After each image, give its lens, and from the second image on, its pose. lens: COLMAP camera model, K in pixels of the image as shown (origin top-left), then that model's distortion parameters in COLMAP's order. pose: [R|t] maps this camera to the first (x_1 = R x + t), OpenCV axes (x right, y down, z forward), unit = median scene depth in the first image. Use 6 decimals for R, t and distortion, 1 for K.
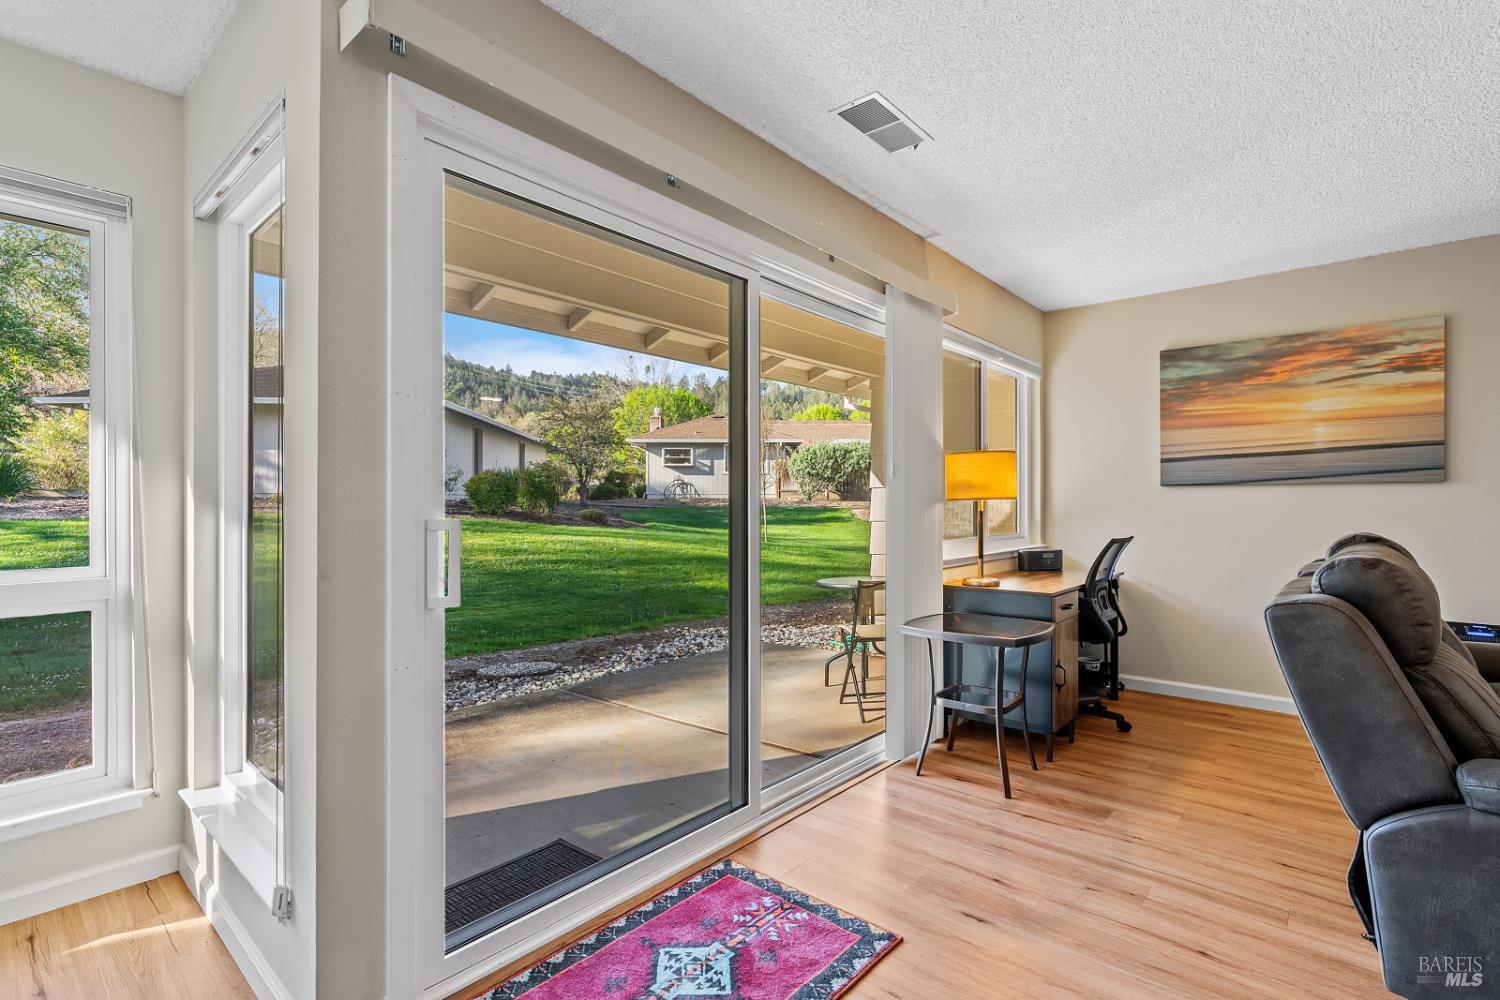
lens RADIAL K [[699.2, 0, 746.9], [0, 699.2, 502.0], [0, 0, 1]] dist [-0.005498, 0.002512]
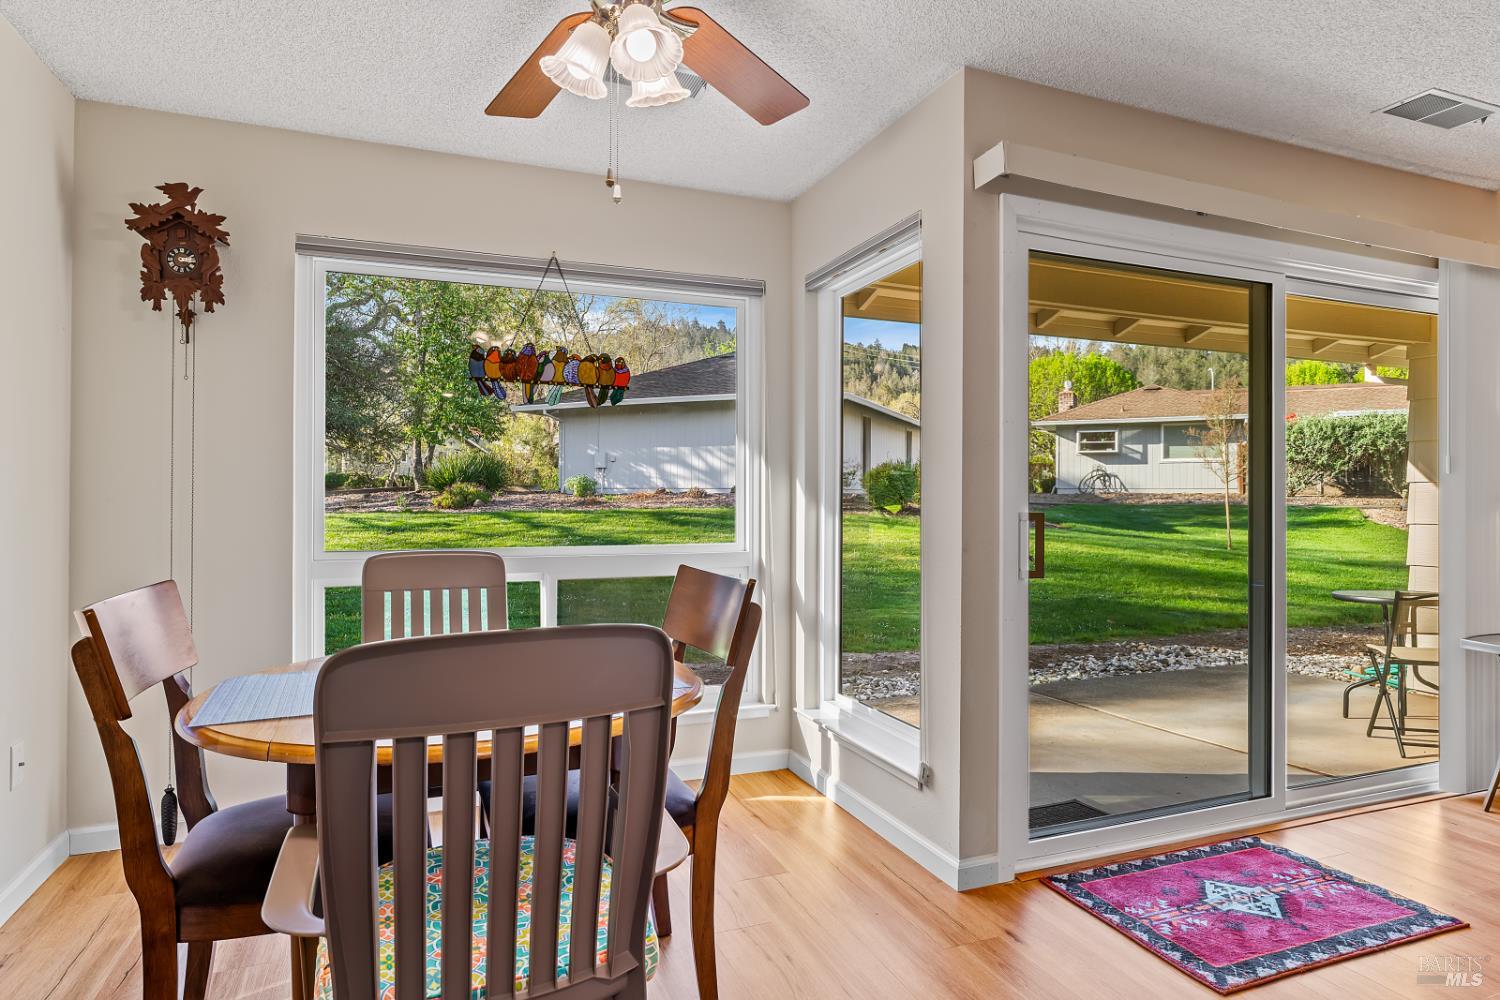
lens RADIAL K [[839.2, 0, 760.8], [0, 839.2, 492.1], [0, 0, 1]] dist [0.003501, 0.003340]
pose [[0.892083, 0.001412, -0.451869, -0.092276], [-0.004243, 0.999977, -0.005251, -0.001864], [0.451852, 0.006602, 0.892069, -0.370050]]
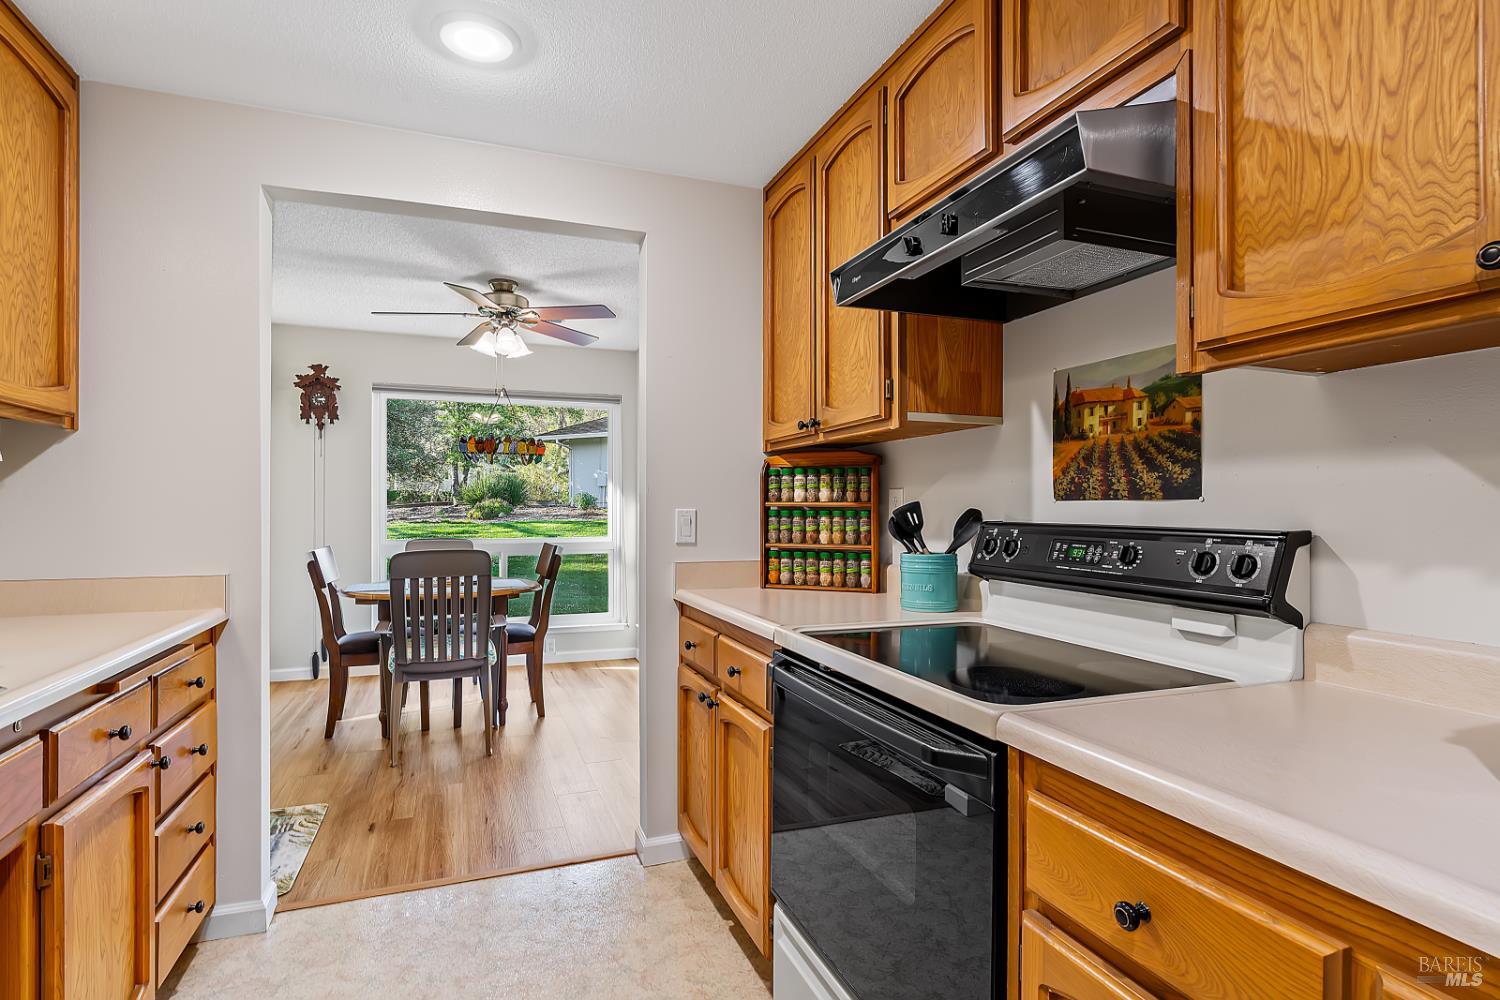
lens RADIAL K [[750.0, 0, 751.6], [0, 750.0, 507.0], [0, 0, 1]] dist [0.007043, 0.000197]
pose [[0.883606, 0.000108, -0.468231, 0.632002], [-0.001191, 0.999997, -0.002017, -0.010728], [0.468229, 0.002340, 0.883604, -0.912380]]
